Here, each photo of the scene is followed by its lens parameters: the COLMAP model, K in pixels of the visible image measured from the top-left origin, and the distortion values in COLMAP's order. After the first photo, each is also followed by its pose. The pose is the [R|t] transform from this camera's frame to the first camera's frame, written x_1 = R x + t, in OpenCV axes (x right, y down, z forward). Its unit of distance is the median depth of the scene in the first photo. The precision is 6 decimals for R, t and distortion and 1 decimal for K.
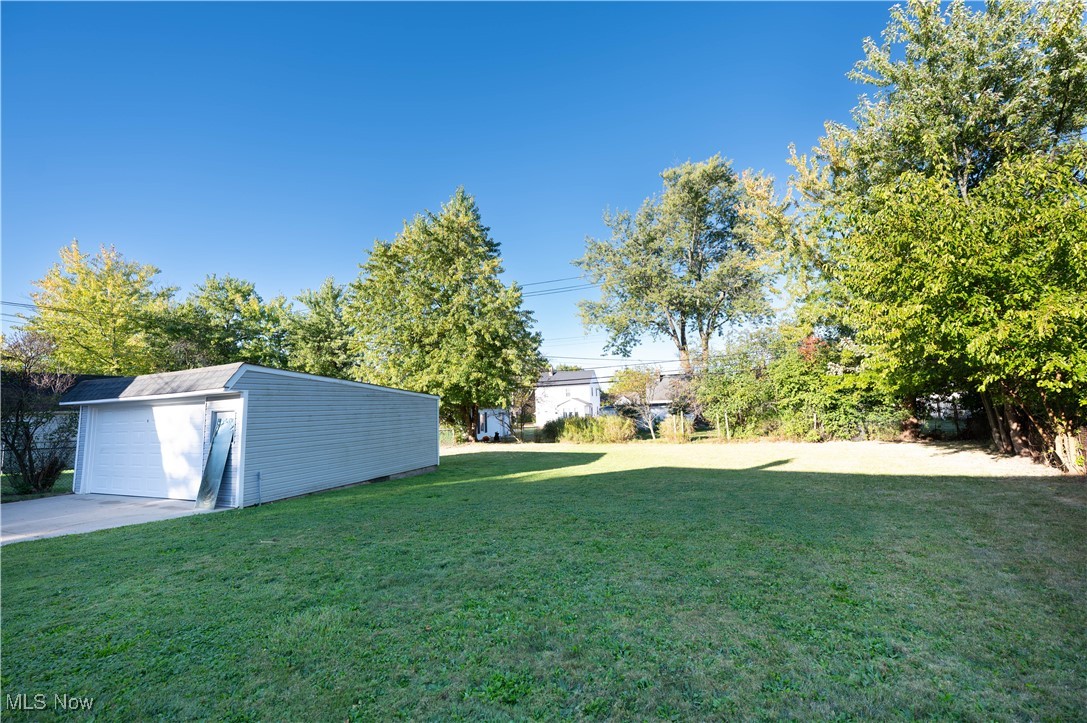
lens RADIAL K [[430.9, 0, 542.7], [0, 430.9, 364.2], [0, 0, 1]] dist [-0.003065, -0.000144]
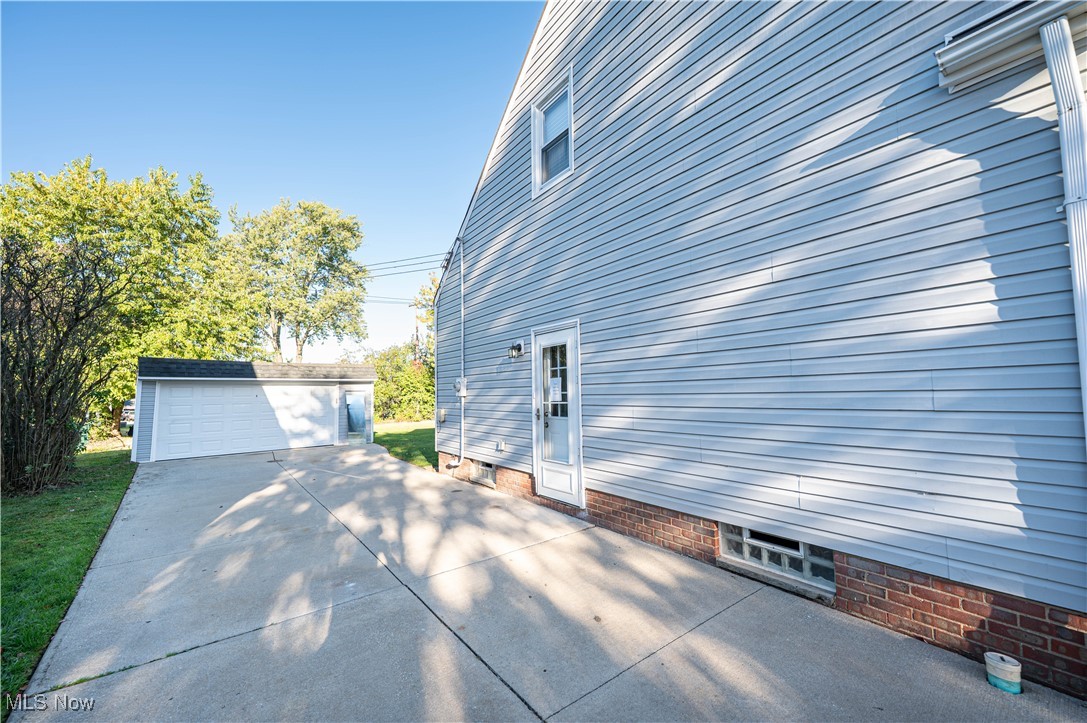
lens RADIAL K [[430.9, 0, 542.7], [0, 430.9, 364.2], [0, 0, 1]] dist [-0.003065, -0.000144]
pose [[0.421596, 0.089981, 0.902308, -0.756515], [-0.084377, 0.994640, -0.059764, 0.014671], [-0.902850, -0.050938, 0.426929, -0.190090]]
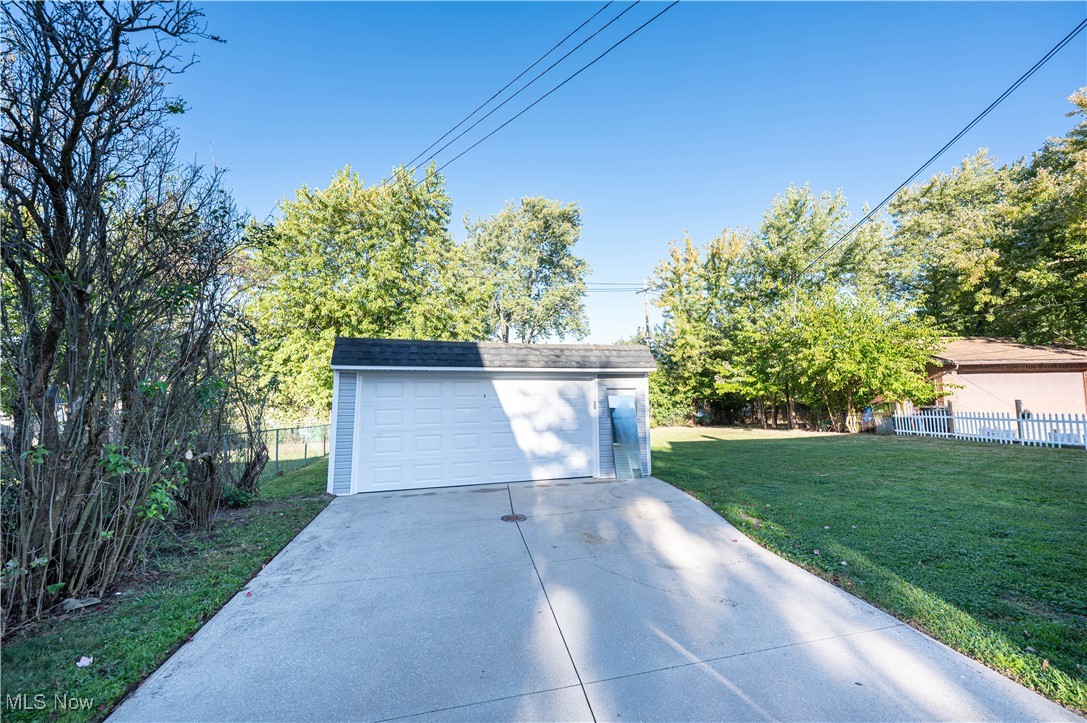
lens RADIAL K [[430.9, 0, 542.7], [0, 430.9, 364.2], [0, 0, 1]] dist [-0.003065, -0.000144]
pose [[0.784884, 0.076652, 0.614884, -0.577940], [-0.077821, 0.996656, -0.024907, 0.033644], [-0.614737, -0.028302, 0.788224, 0.089109]]
